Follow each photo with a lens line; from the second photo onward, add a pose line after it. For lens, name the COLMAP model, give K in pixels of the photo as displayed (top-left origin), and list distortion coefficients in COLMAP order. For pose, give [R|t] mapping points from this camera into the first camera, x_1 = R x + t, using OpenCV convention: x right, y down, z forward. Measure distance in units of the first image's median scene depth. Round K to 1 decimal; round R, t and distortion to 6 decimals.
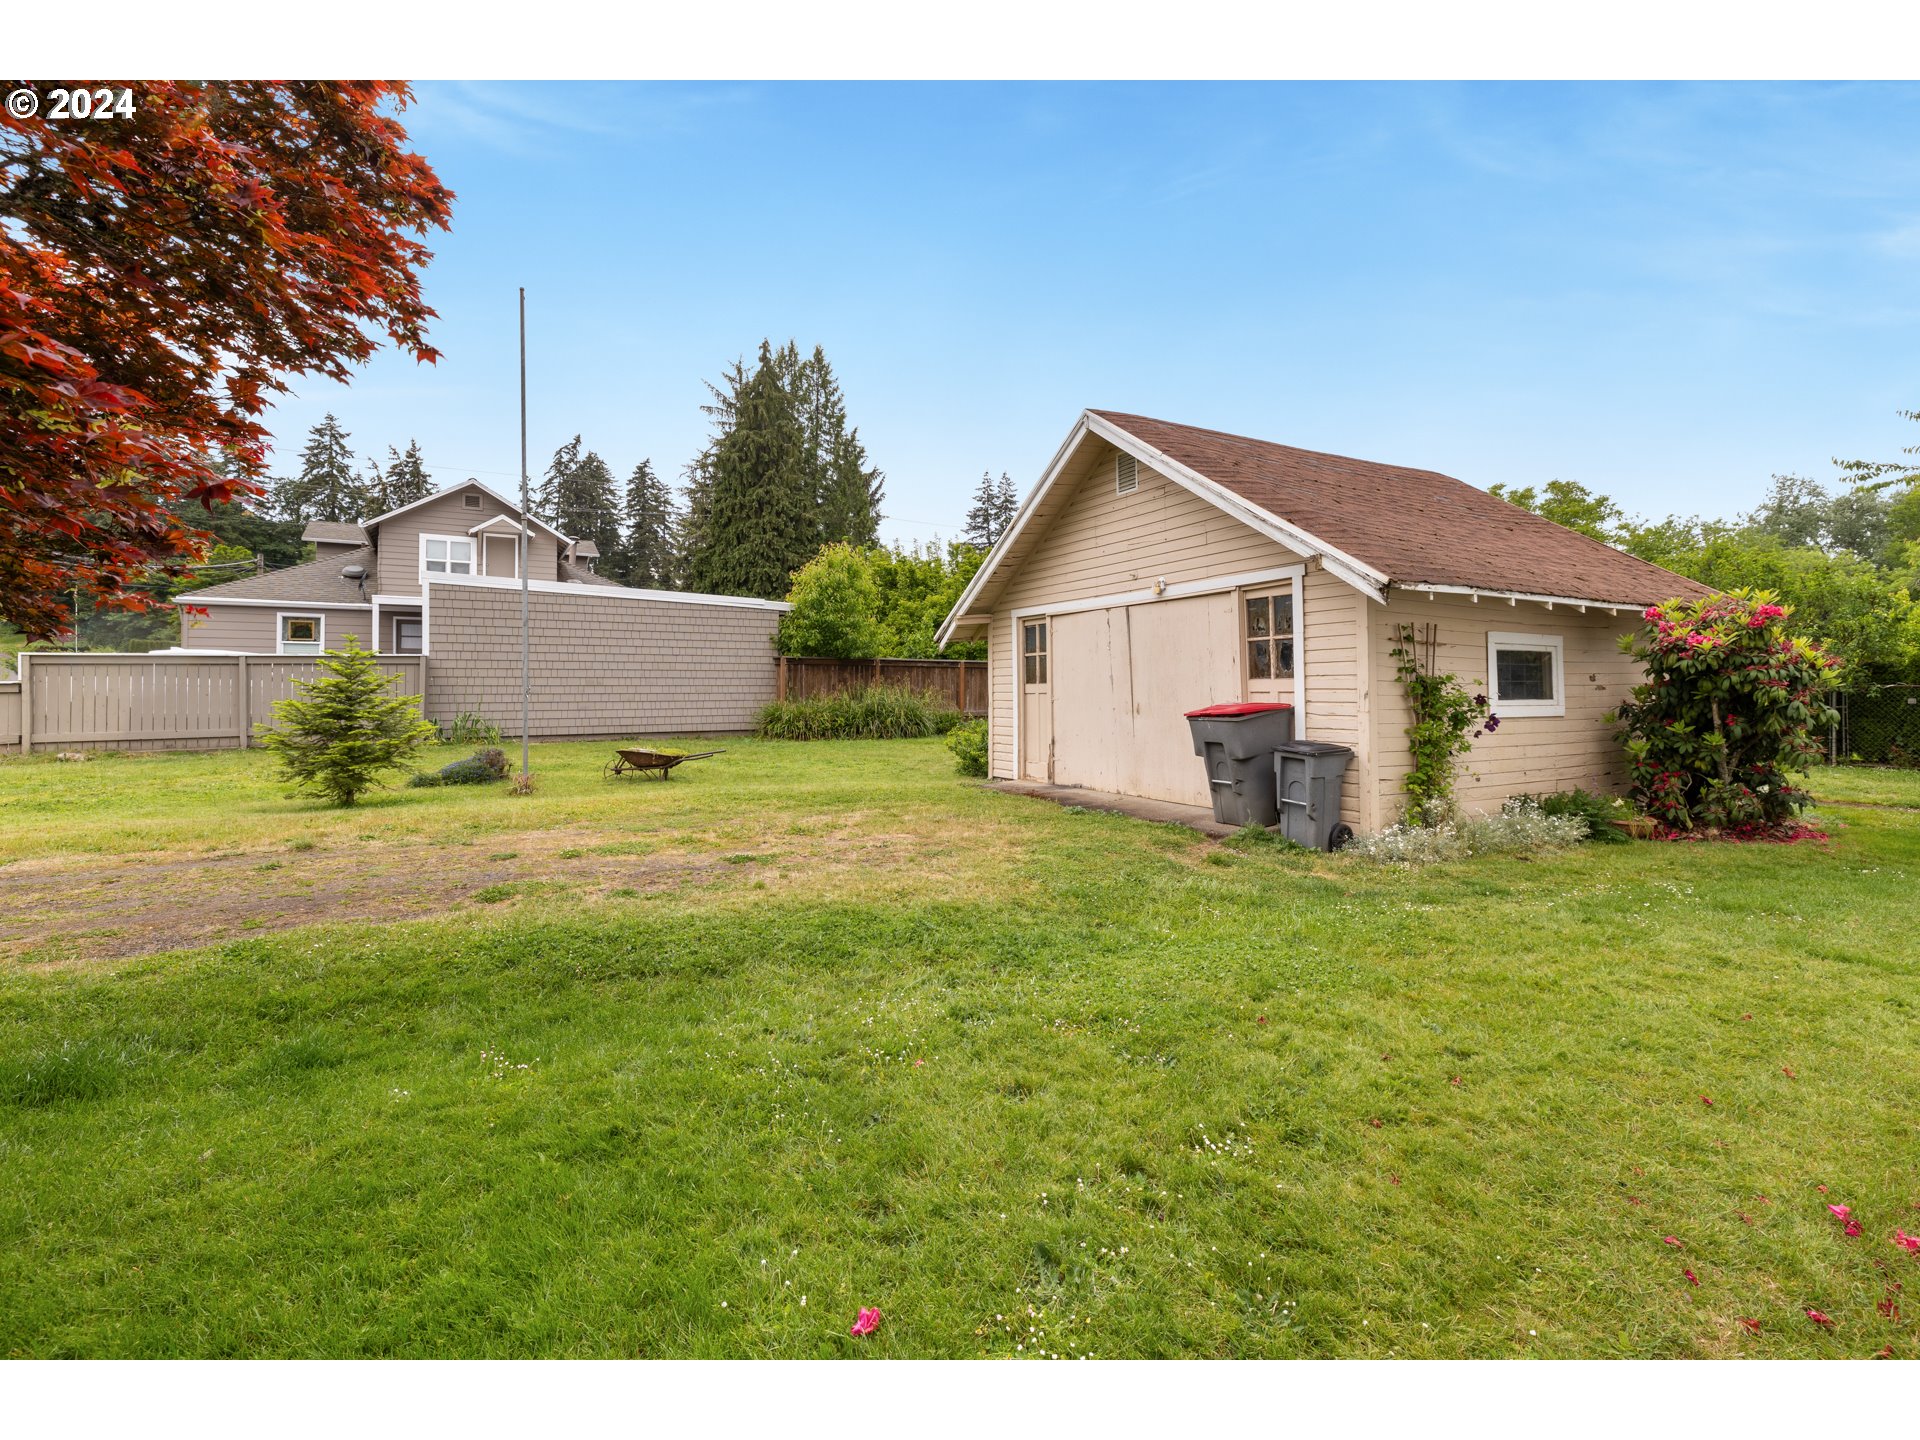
lens RADIAL K [[860.6, 0, 968.5], [0, 860.6, 702.5], [0, 0, 1]] dist [0.001982, 0.000652]
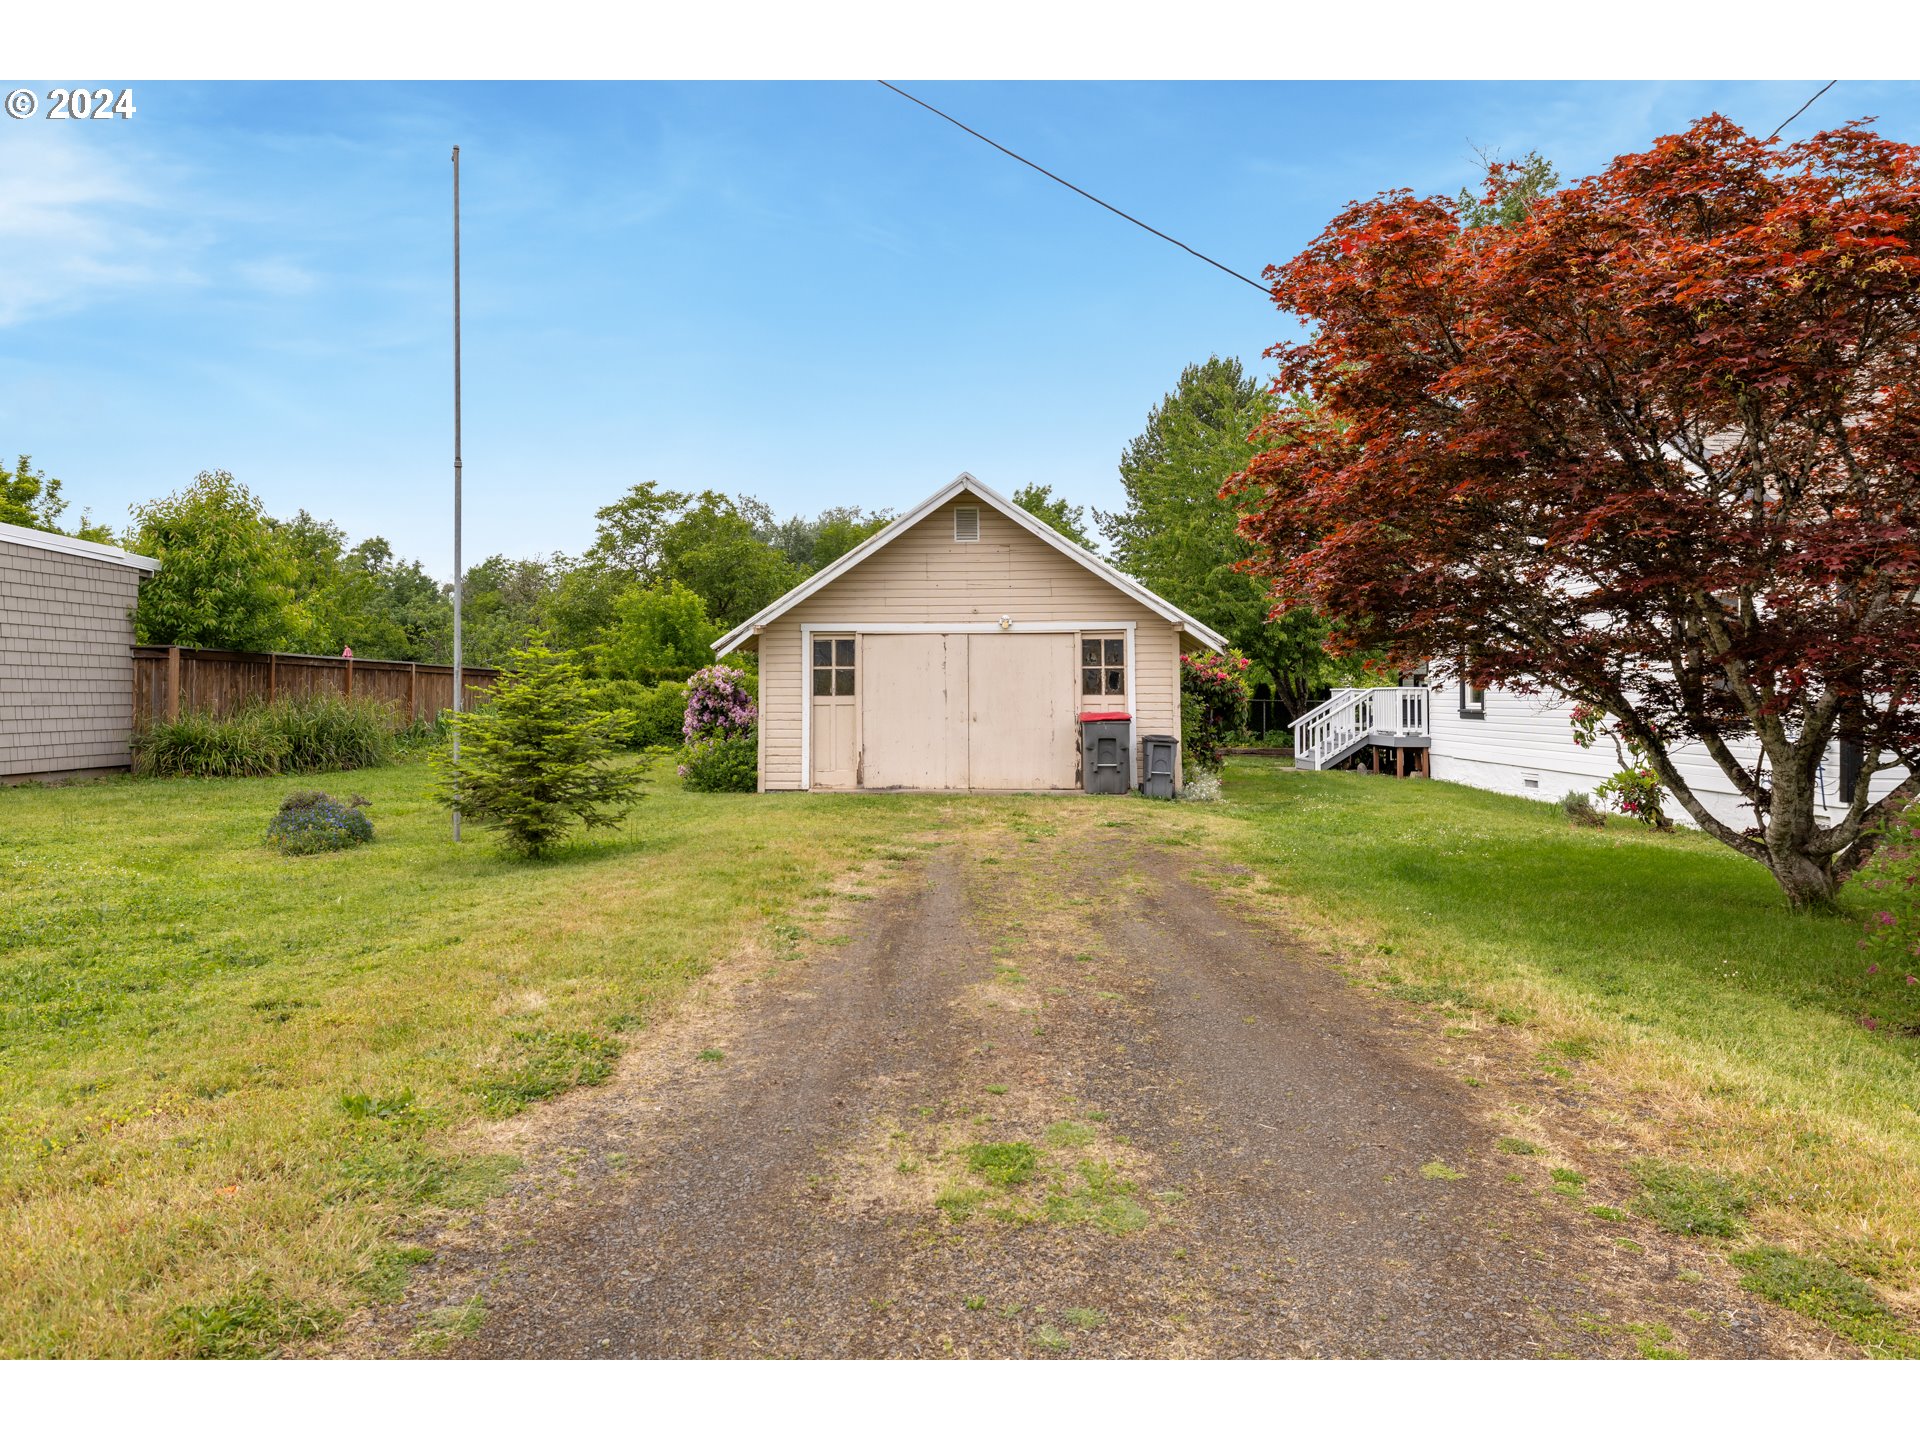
lens RADIAL K [[1166.7, 0, 975.0], [0, 1166.7, 710.3], [0, 0, 1]] dist [-0.035541, 0.000583]
pose [[0.495643, -0.009602, 0.868473, -1.108809], [0.009135, 0.999941, 0.005843, -0.011094], [-0.868478, 0.005037, 0.495702, 0.145439]]
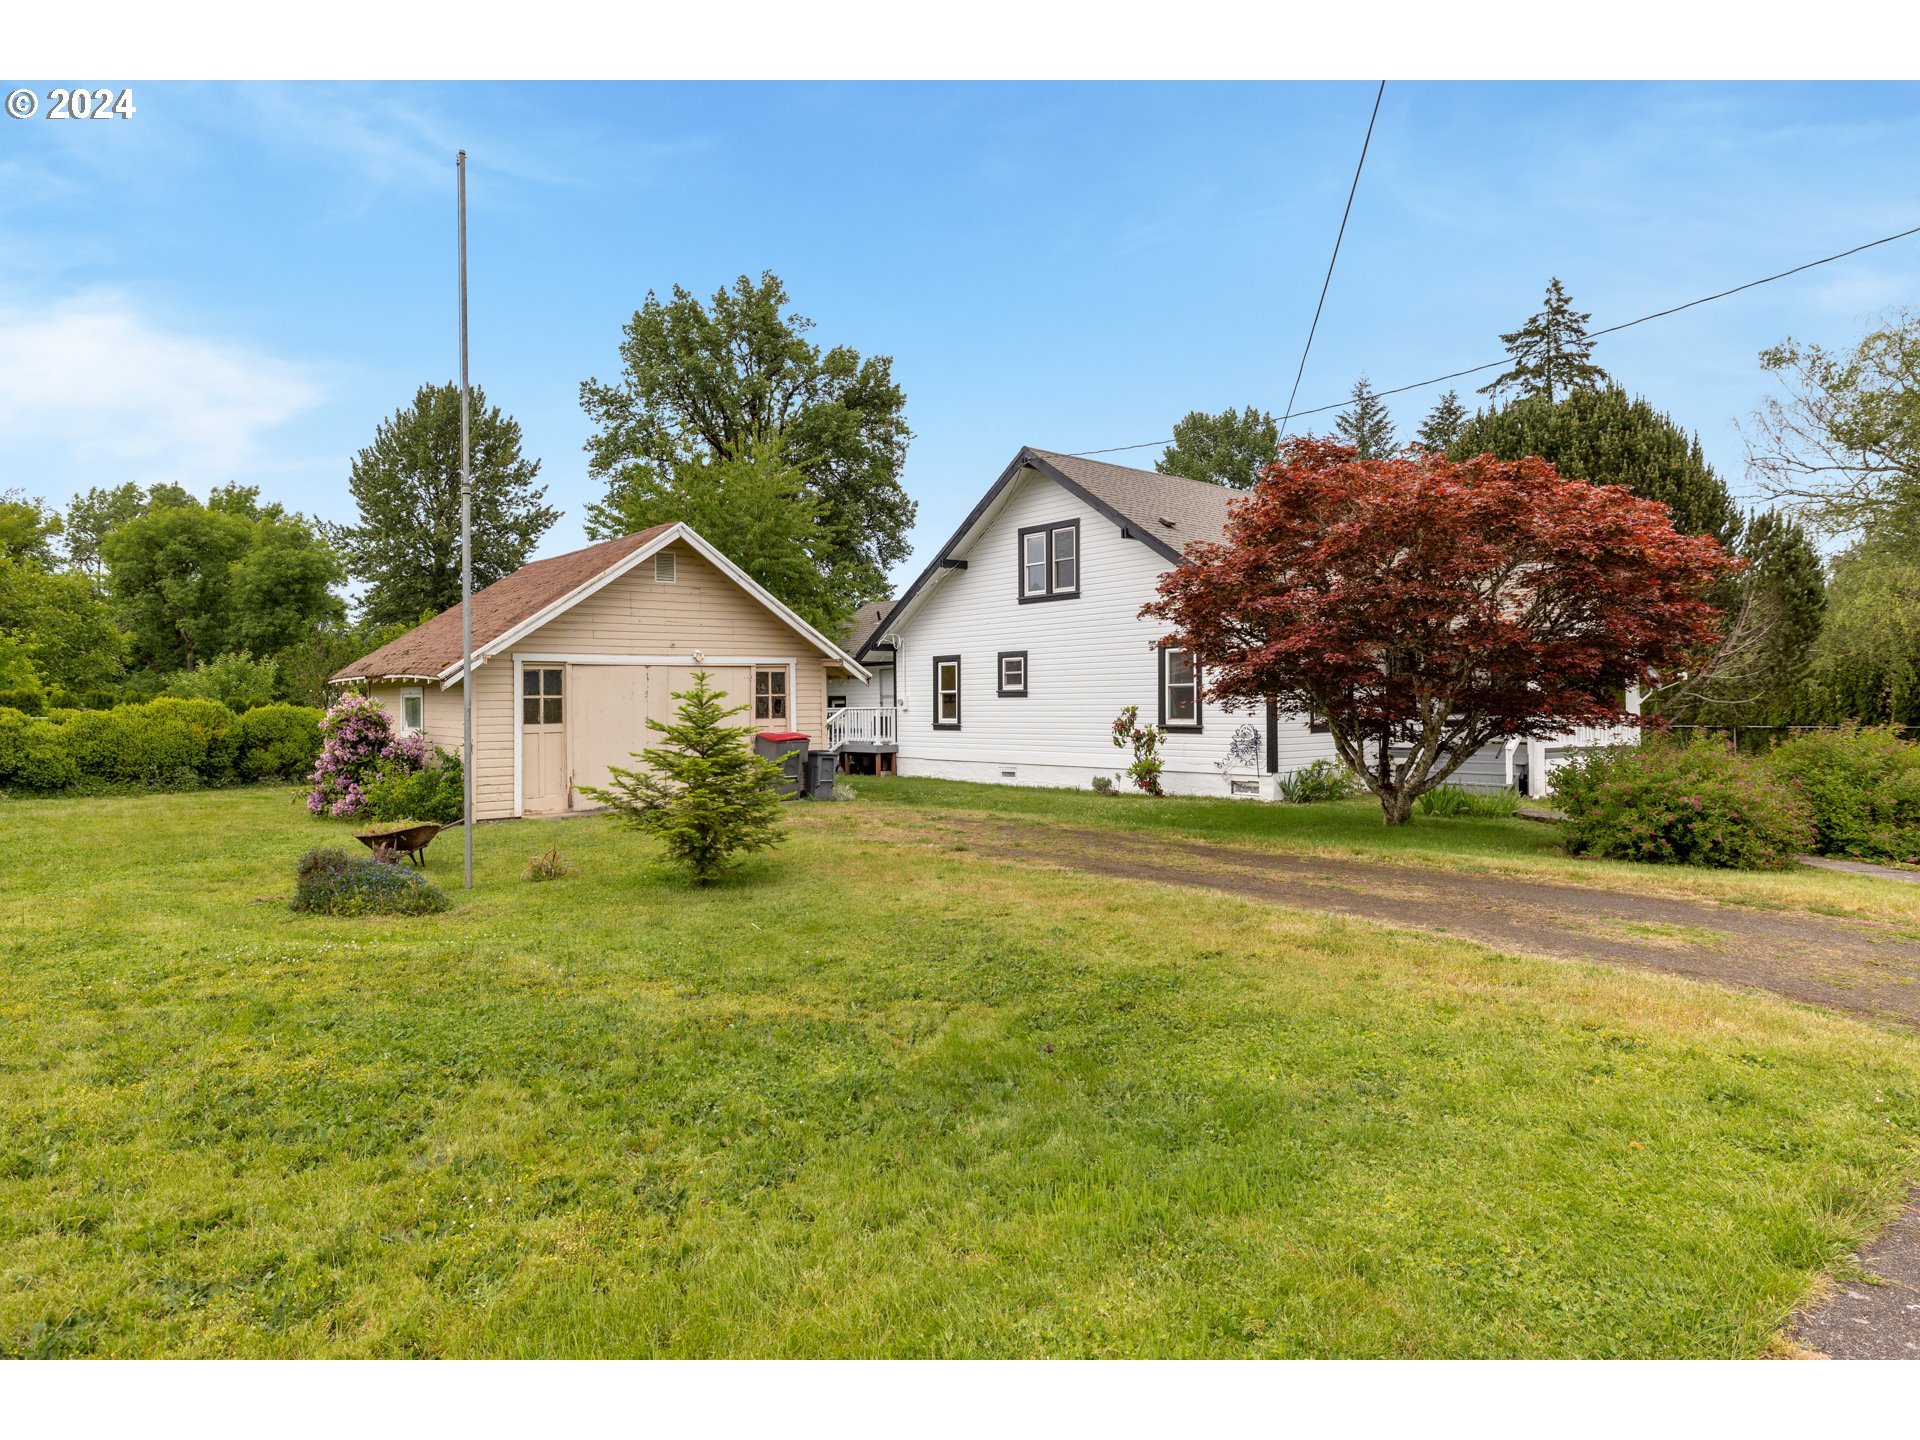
lens RADIAL K [[1052.9, 0, 963.6], [0, 1052.9, 703.4], [0, 0, 1]] dist [-0.017106, -0.001158]
pose [[-0.179573, 0.003056, 0.983740, -1.357942], [0.022679, 0.999742, 0.001034, -0.038190], [-0.983483, 0.022495, -0.179596, 0.737421]]
